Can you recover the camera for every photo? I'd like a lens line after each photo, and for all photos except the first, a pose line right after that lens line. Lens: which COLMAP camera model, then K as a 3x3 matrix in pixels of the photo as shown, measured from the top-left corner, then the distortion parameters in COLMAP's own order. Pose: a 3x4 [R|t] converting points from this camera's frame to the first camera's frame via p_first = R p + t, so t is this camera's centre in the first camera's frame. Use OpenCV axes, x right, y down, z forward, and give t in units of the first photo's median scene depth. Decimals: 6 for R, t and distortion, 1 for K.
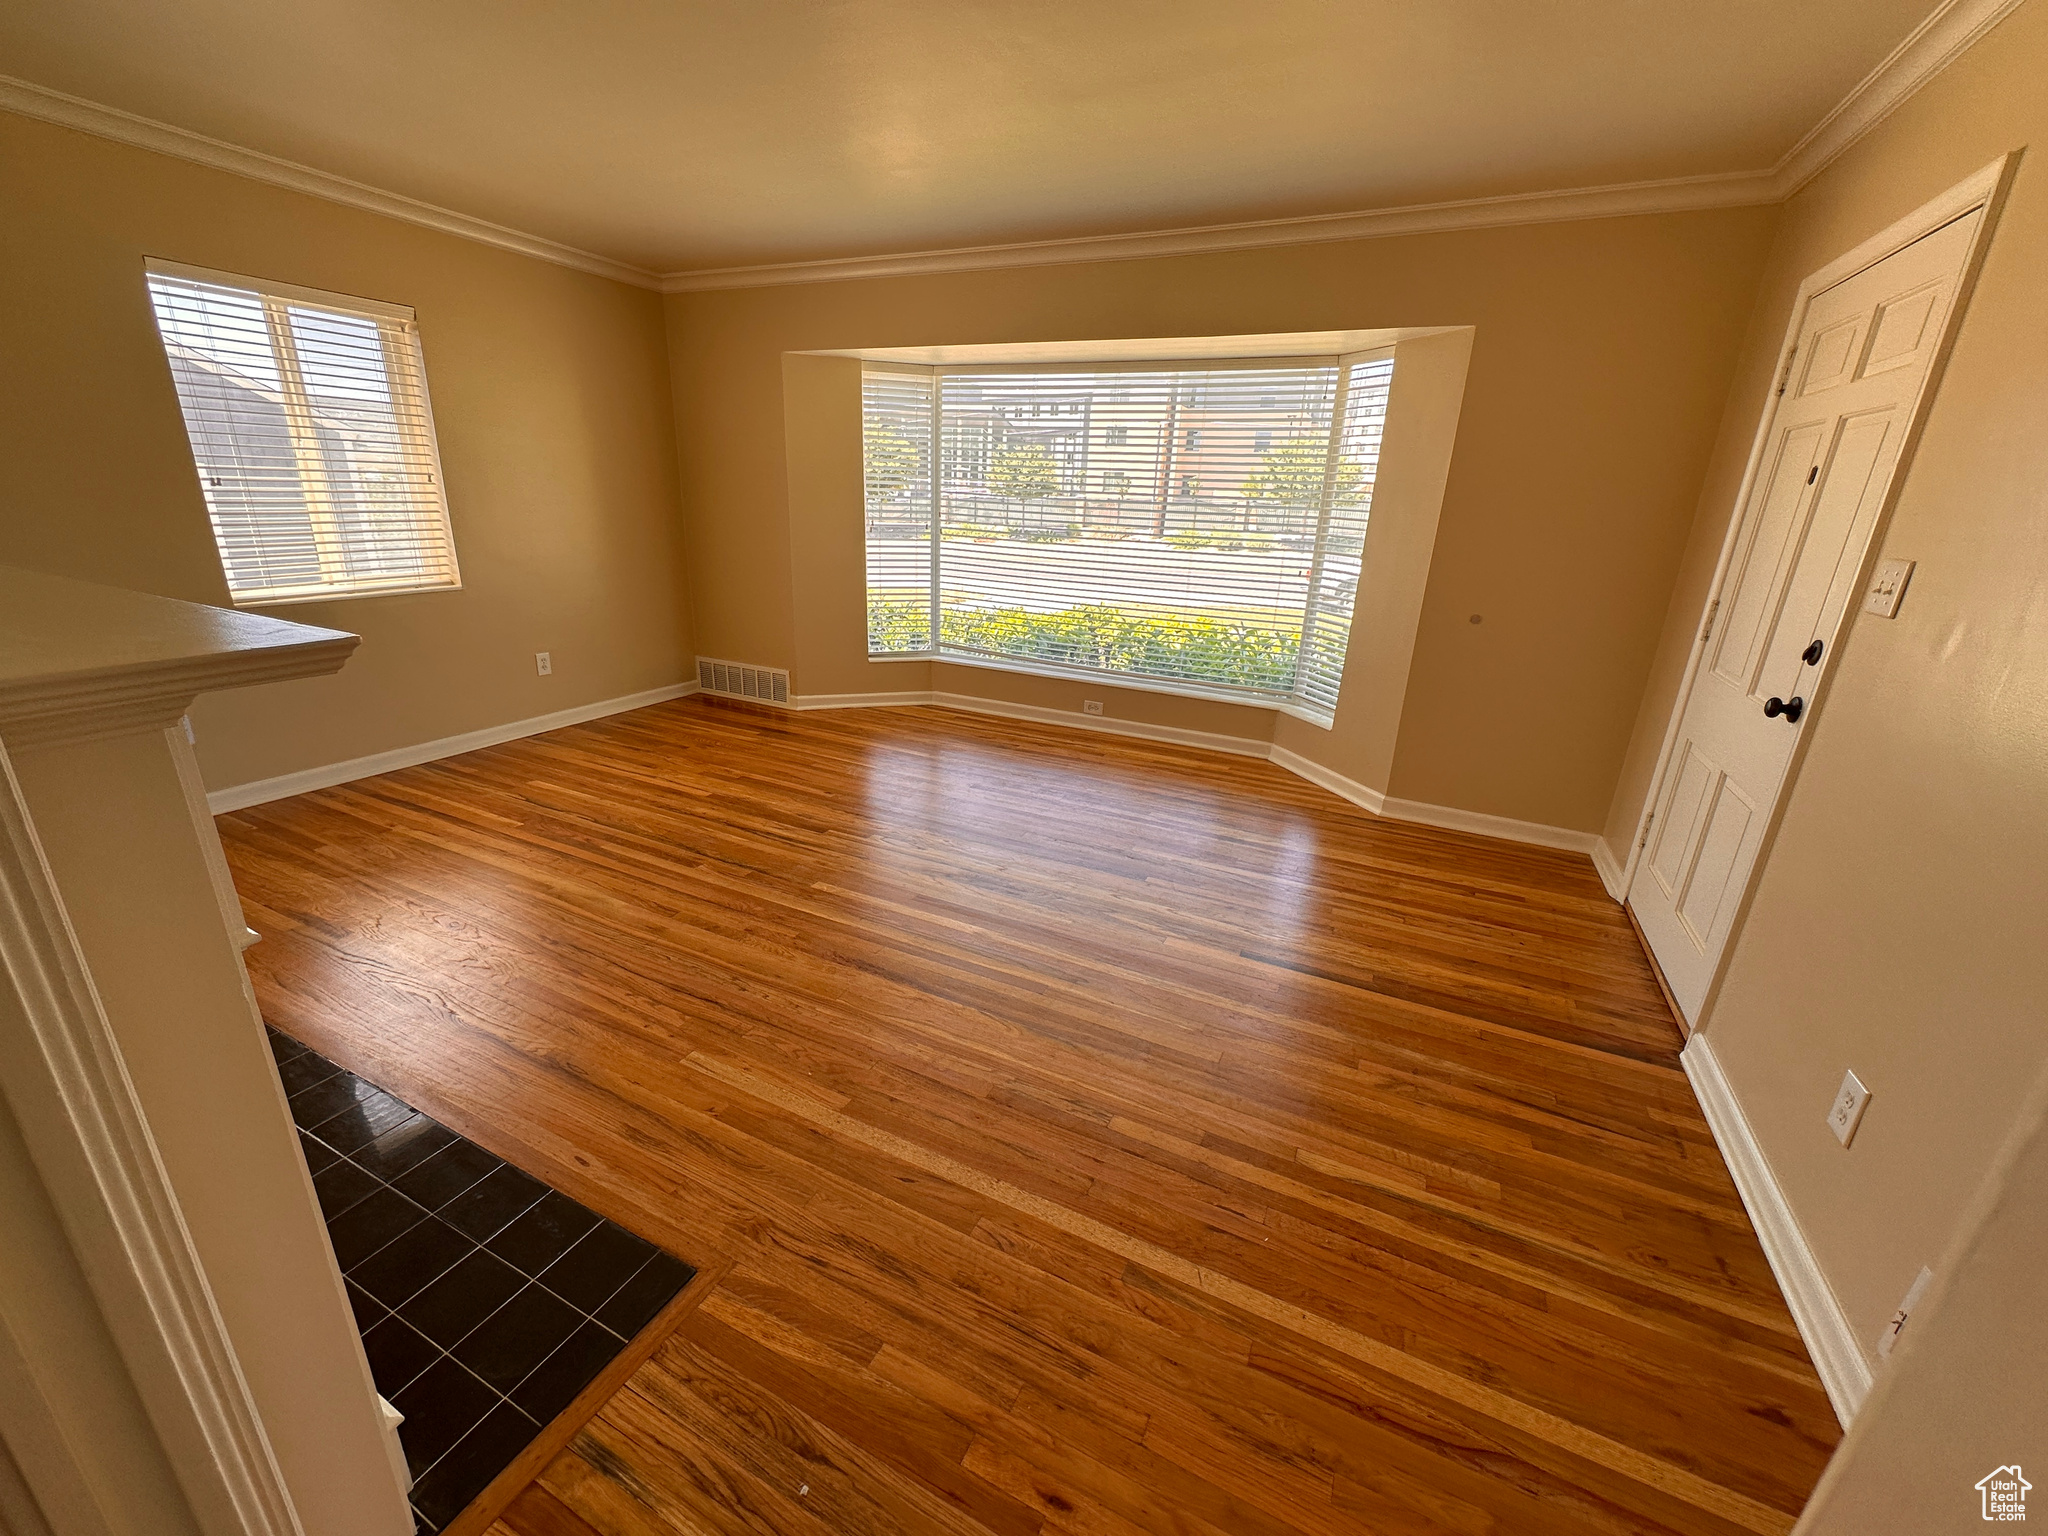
lens RADIAL K [[820.8, 0, 1021.4], [0, 820.8, 763.8], [0, 0, 1]] dist [-0.001961, 0.000721]
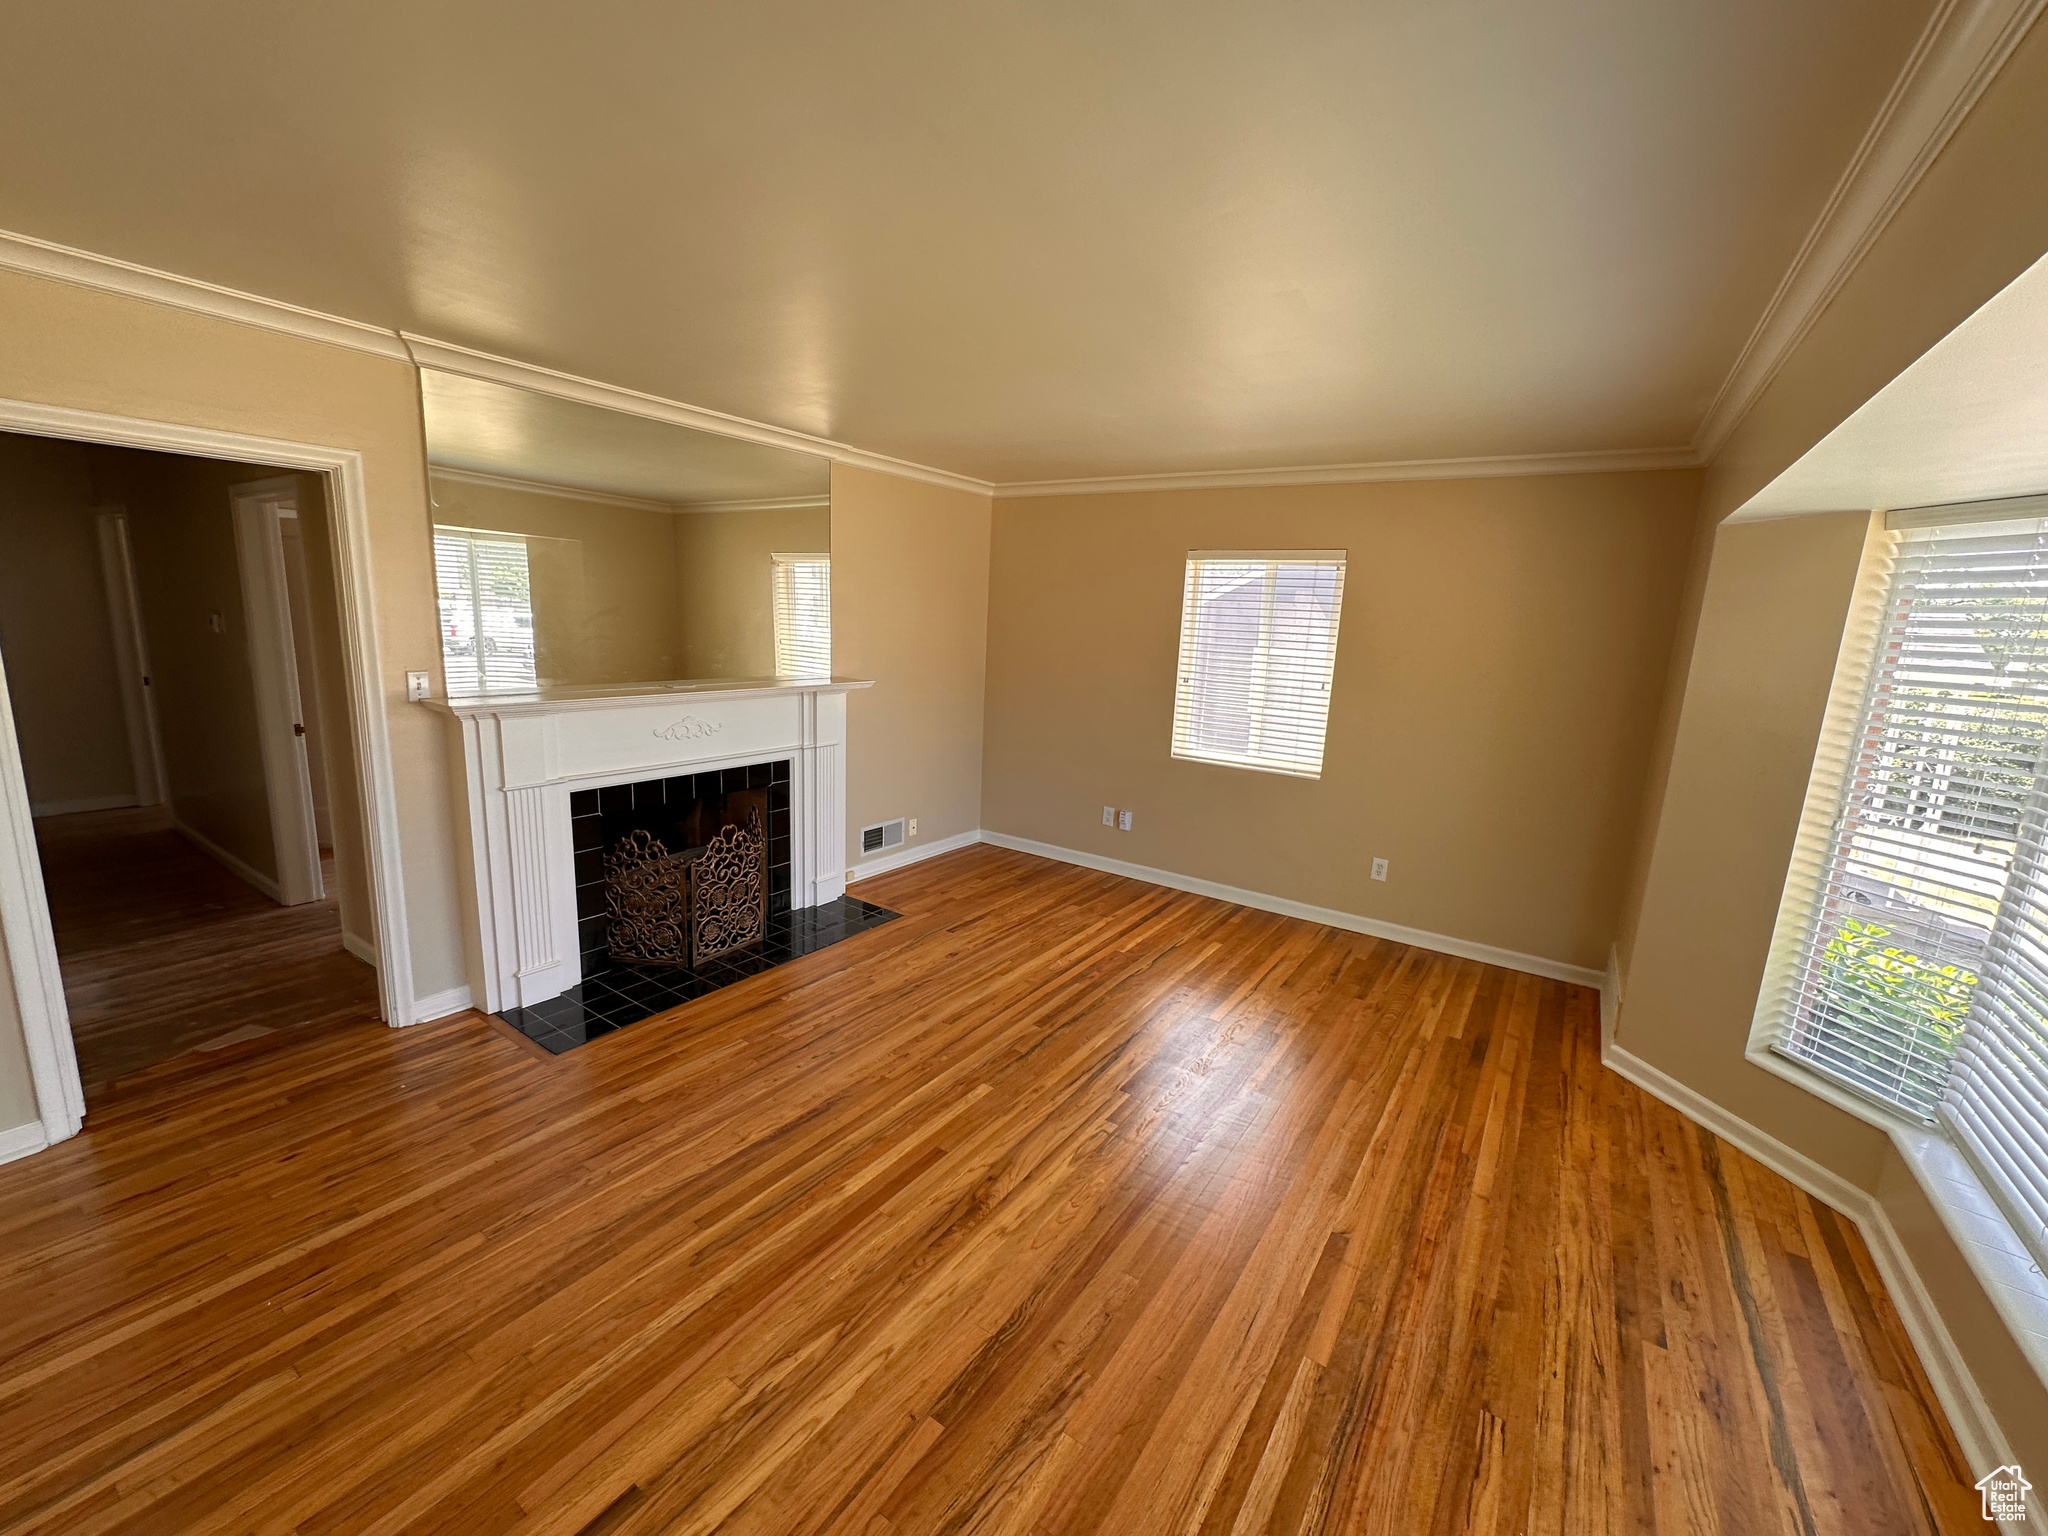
lens RADIAL K [[820.8, 0, 1021.5], [0, 820.8, 774.5], [0, 0, 1]] dist [-0.001961, 0.000721]
pose [[-0.142640, 0.146245, -0.978911, 0.532558], [-0.363817, 0.912039, 0.189268, -0.322935], [0.920484, 0.383142, -0.076887, 0.809789]]
